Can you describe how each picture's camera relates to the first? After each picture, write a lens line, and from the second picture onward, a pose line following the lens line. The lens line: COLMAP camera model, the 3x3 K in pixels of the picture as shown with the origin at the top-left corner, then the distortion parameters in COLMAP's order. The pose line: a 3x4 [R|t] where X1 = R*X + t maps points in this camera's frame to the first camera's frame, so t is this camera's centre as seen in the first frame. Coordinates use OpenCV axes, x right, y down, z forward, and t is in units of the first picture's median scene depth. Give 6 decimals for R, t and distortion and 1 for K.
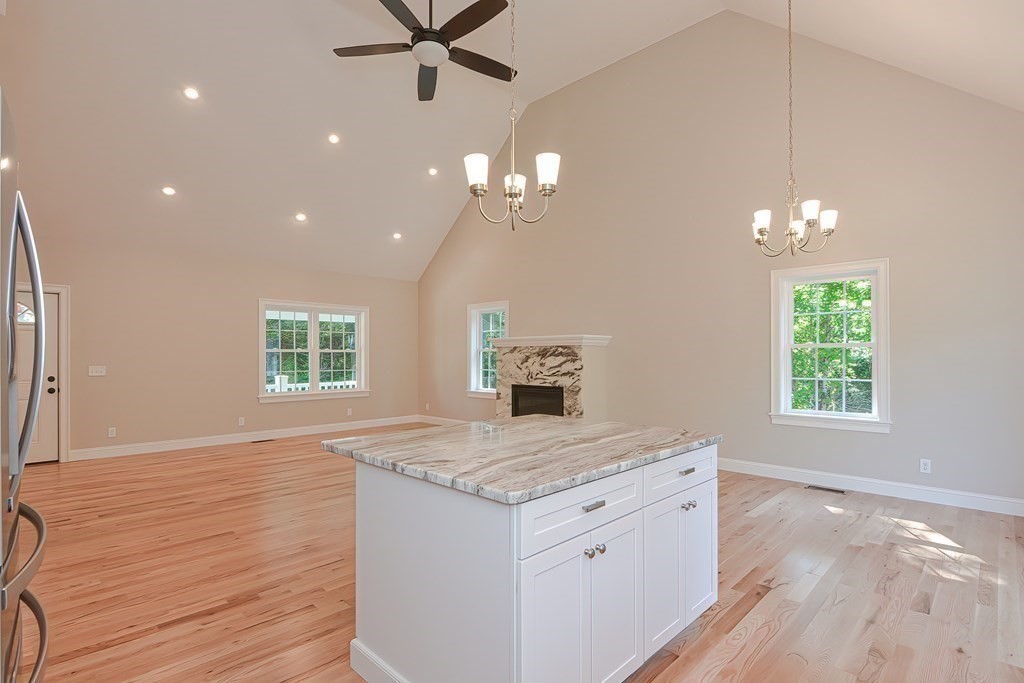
lens RADIAL K [[502.8, 0, 505.1], [0, 502.8, 353.3], [0, 0, 1]] dist [0.002651, -0.009163]
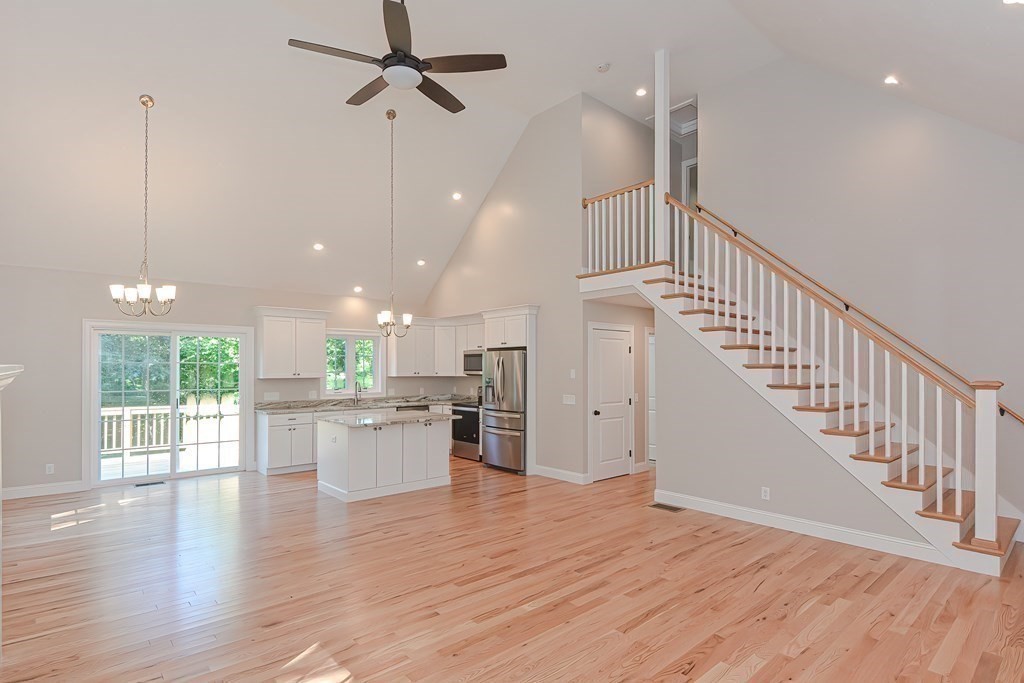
lens RADIAL K [[502.8, 0, 523.9], [0, 502.8, 368.0], [0, 0, 1]] dist [0.002651, -0.009163]
pose [[-0.999338, 0.000393, 0.036374, -0.268729], [0.000179, 0.999983, -0.005870, -0.027885], [-0.036376, -0.005860, -0.999321, 1.270888]]
